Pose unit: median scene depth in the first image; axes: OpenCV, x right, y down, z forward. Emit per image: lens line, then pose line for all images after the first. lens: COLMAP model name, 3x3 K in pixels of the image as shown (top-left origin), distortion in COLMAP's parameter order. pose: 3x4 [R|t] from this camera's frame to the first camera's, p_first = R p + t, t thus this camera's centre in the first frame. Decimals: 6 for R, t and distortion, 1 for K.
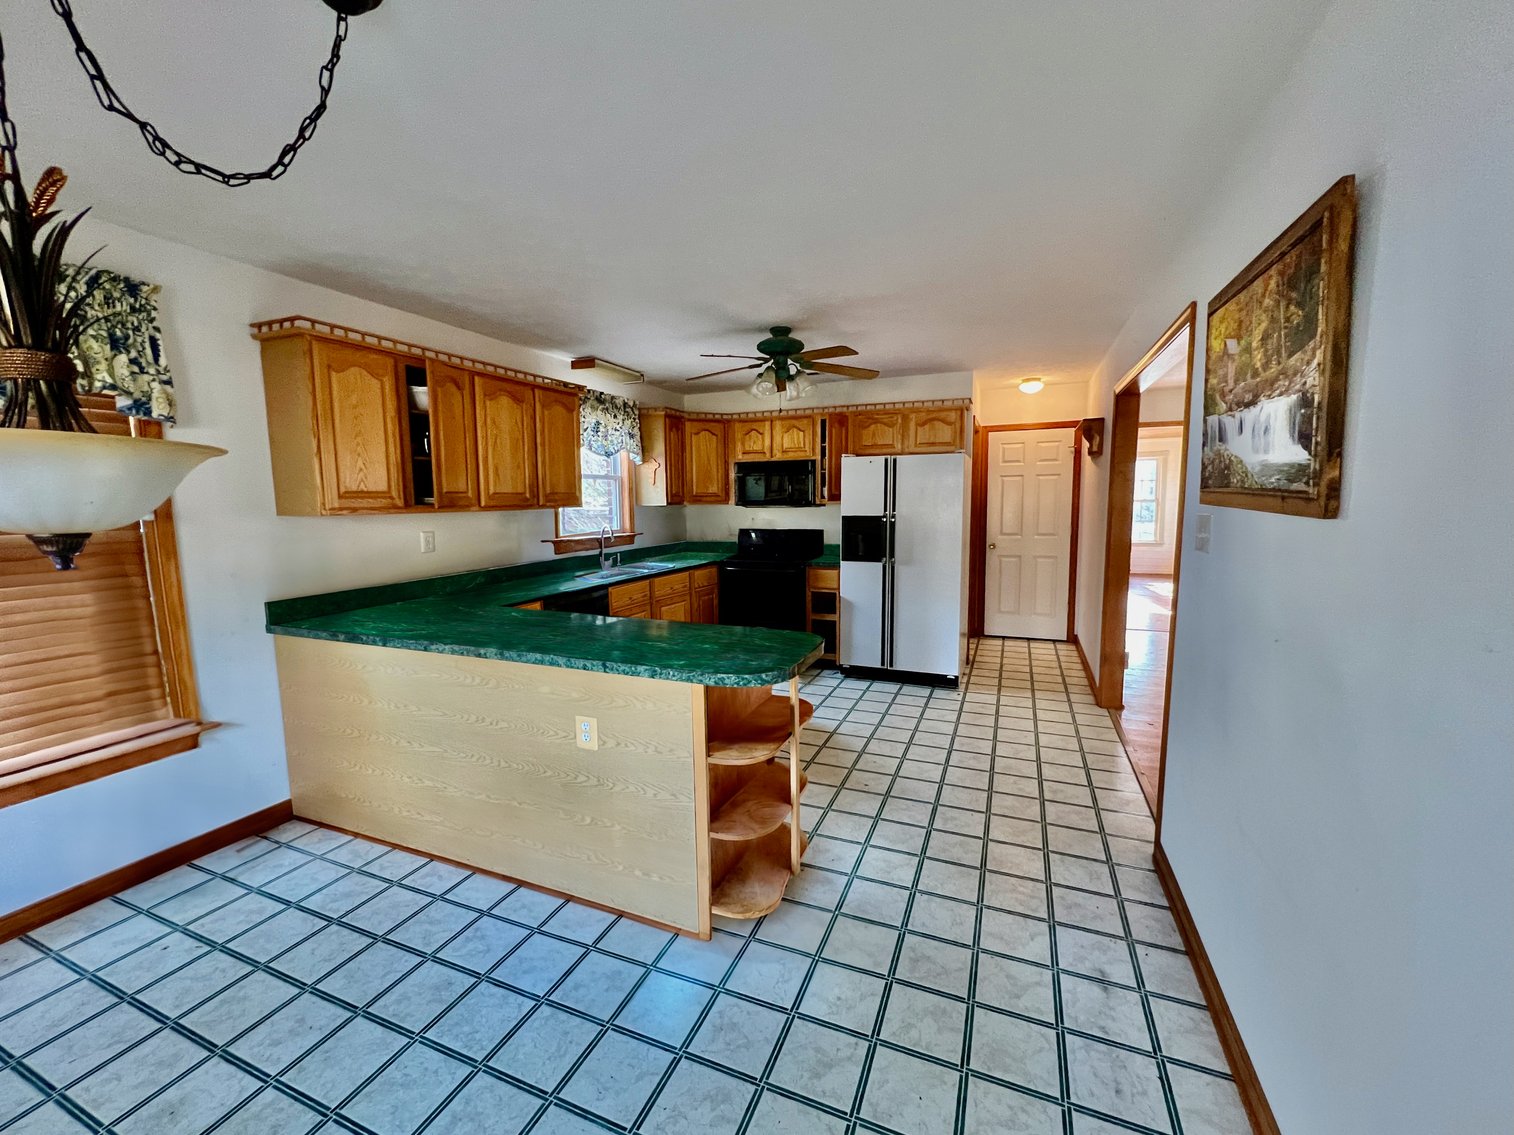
lens RADIAL K [[620.2, 0, 755.7], [0, 620.2, 571.7], [0, 0, 1]] dist [-0.001521, -0.000385]
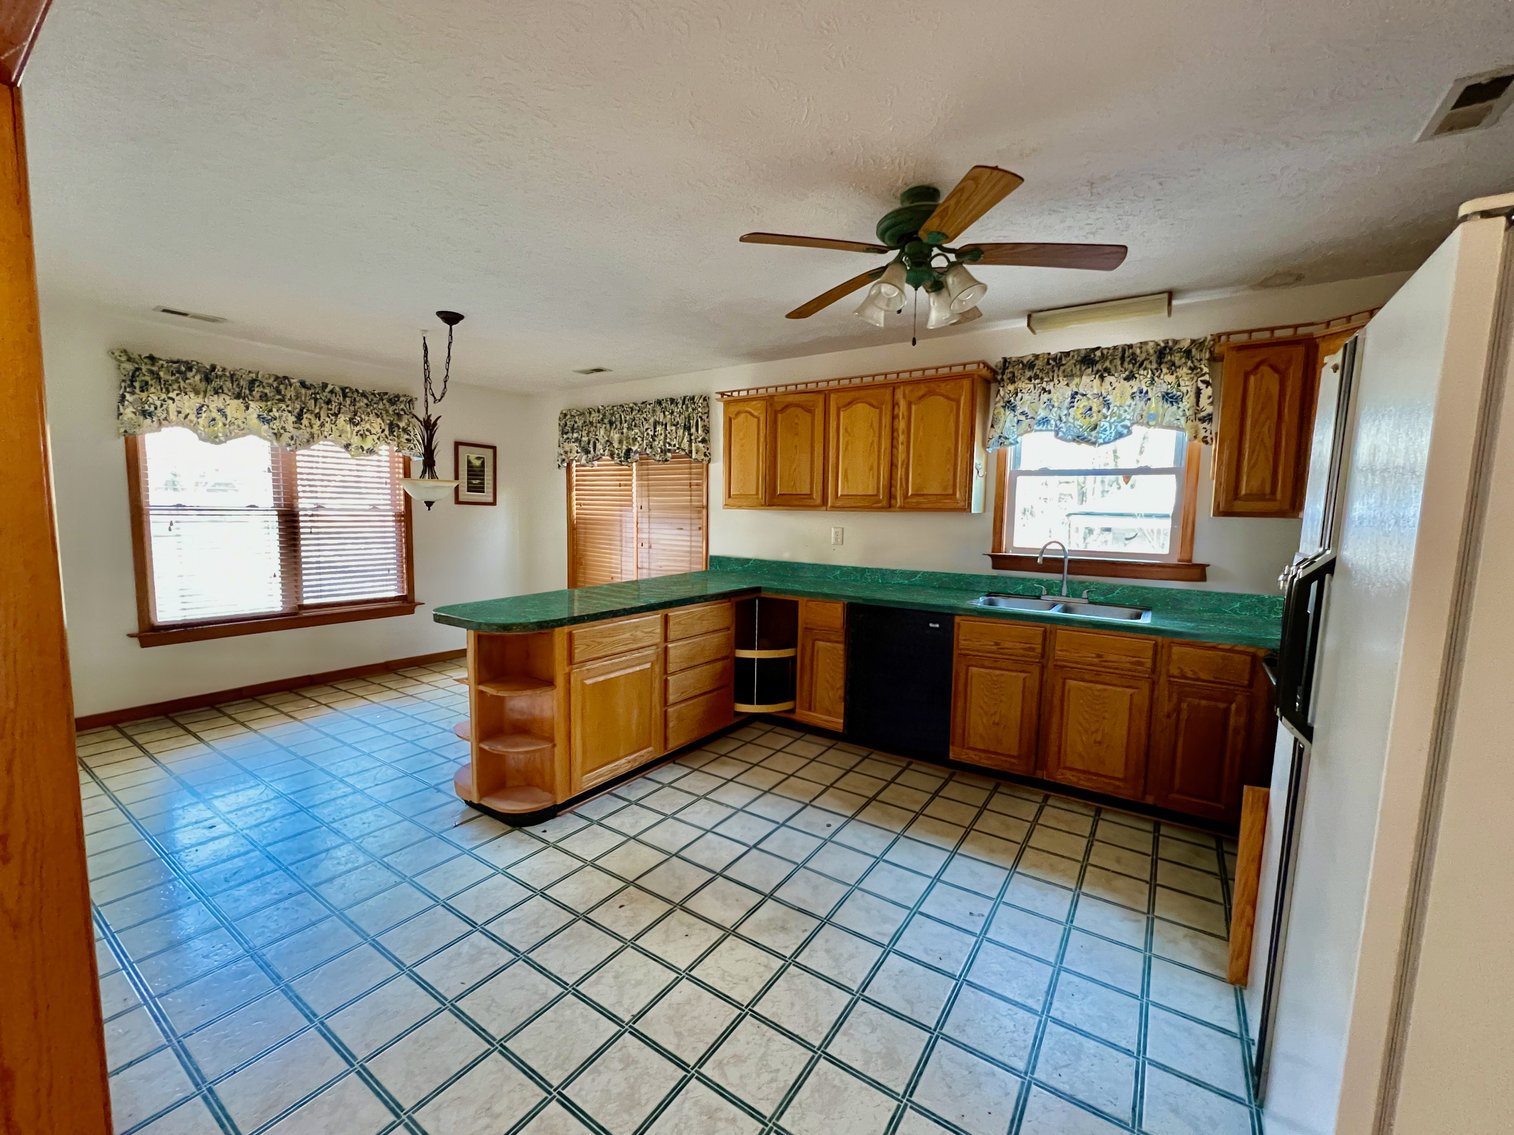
lens RADIAL K [[620.2, 0, 770.0], [0, 620.2, 571.8], [0, 0, 1]] dist [-0.001521, -0.000385]
pose [[-0.191494, 0.107766, -0.975560, 0.637569], [-0.129955, 0.982419, 0.134032, -0.112848], [0.972852, 0.152445, -0.174123, 0.996594]]
